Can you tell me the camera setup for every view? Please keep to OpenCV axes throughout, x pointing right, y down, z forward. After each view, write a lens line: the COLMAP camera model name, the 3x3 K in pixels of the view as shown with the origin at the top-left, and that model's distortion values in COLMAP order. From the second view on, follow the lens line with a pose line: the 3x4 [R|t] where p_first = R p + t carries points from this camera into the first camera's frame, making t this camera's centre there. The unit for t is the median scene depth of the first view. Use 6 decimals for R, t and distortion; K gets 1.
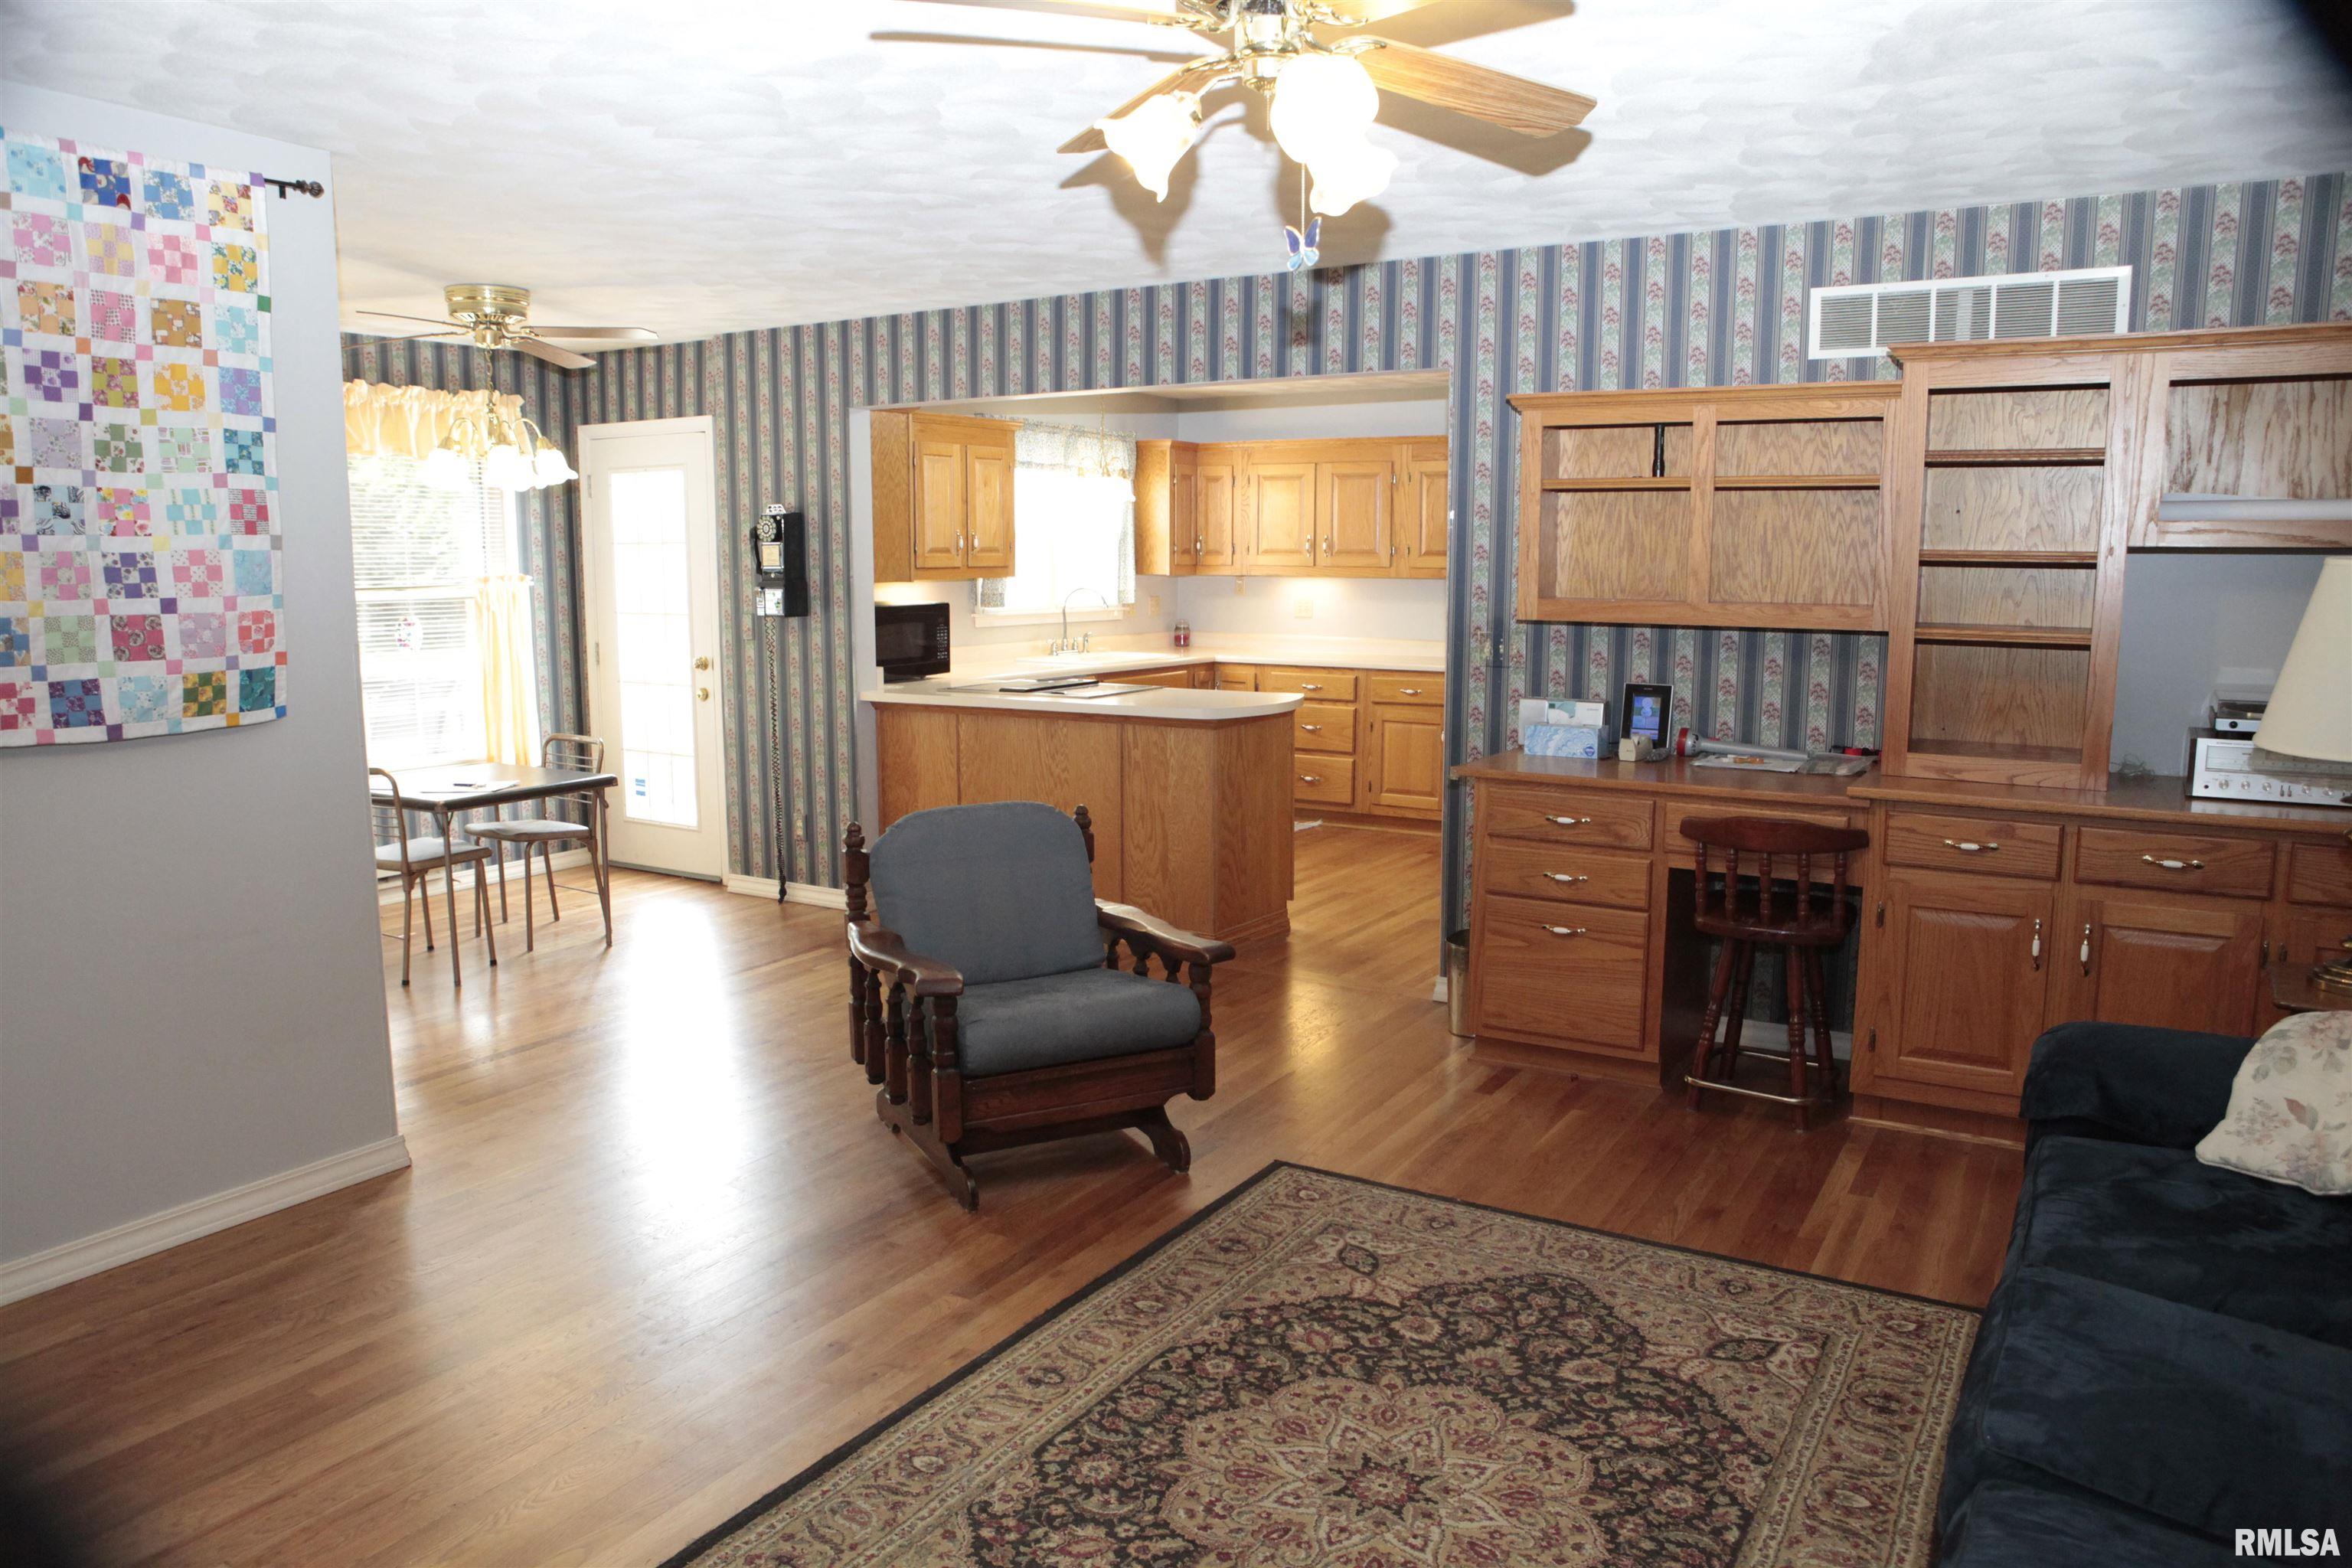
lens RADIAL K [[1637.2, 0, 1185.5], [0, 1637.2, 776.7], [0, 0, 1]] dist [-0.075813, 0.038904]
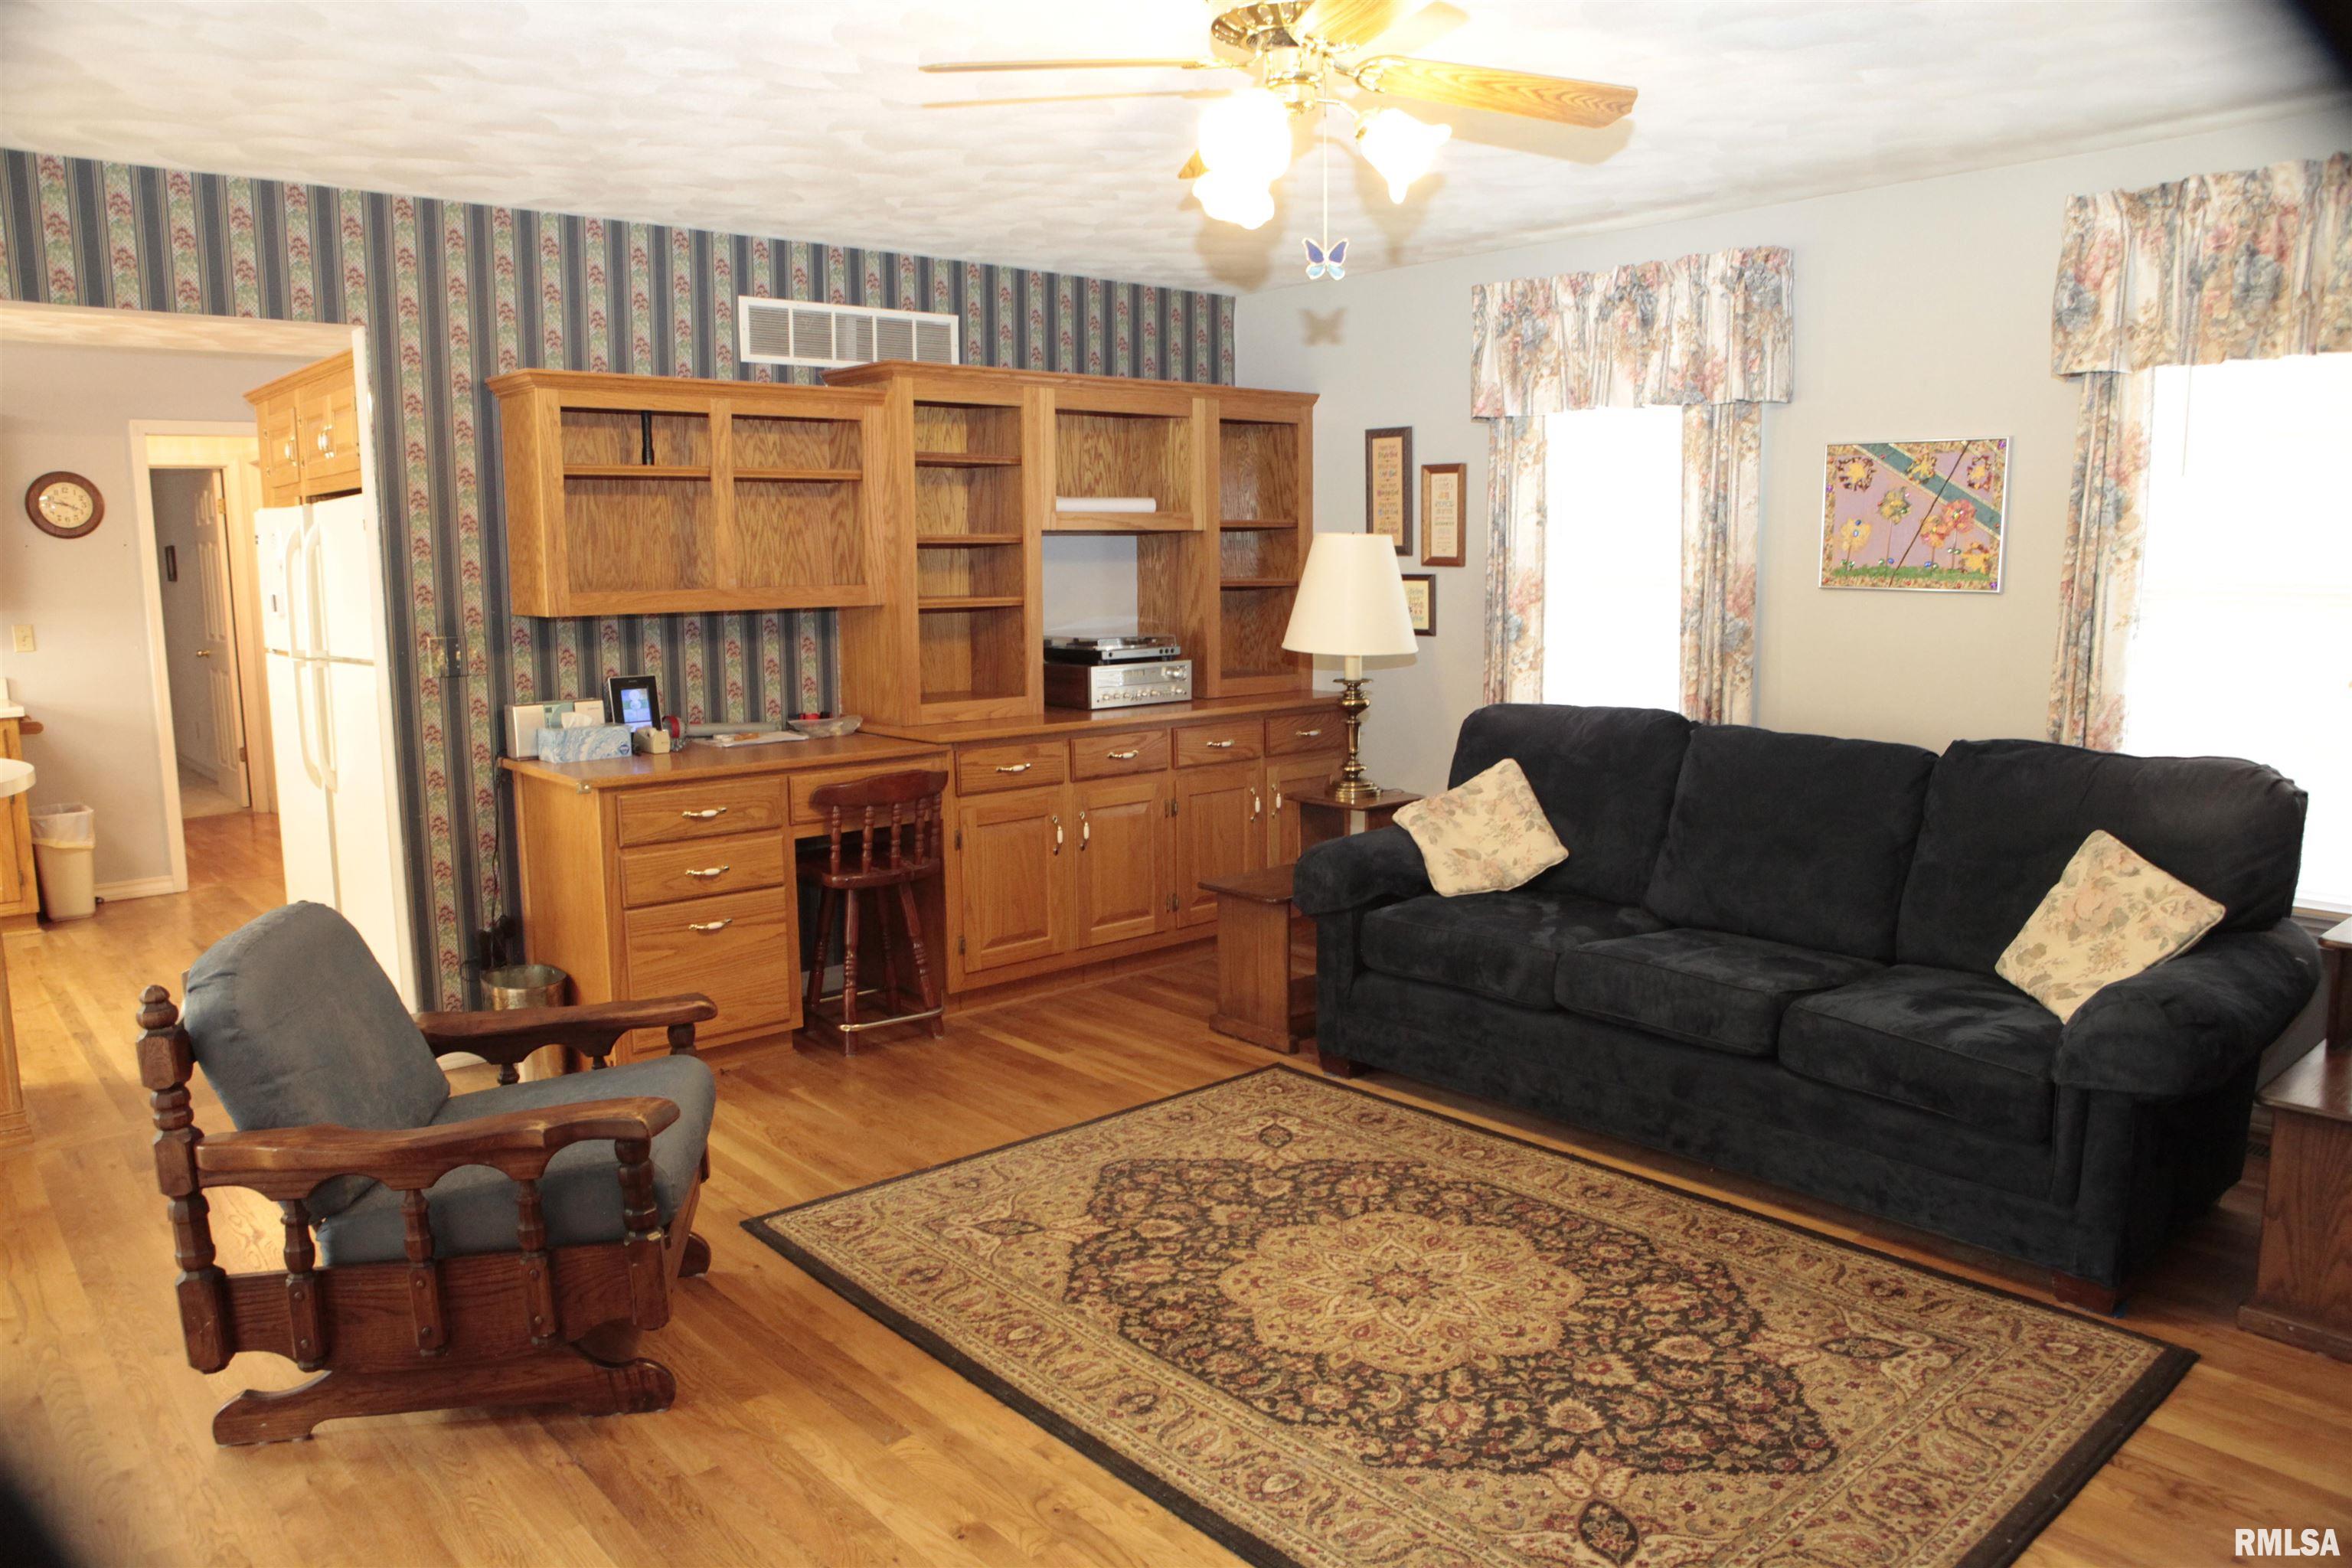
lens RADIAL K [[1637.2, 0, 1190.4], [0, 1637.2, 785.0], [0, 0, 1]] dist [-0.075813, 0.038904]
pose [[0.283789, -0.146324, 0.947657, -0.729290], [0.133813, 0.984661, 0.111965, -0.073381], [-0.949504, 0.095034, 0.299016, 0.505989]]
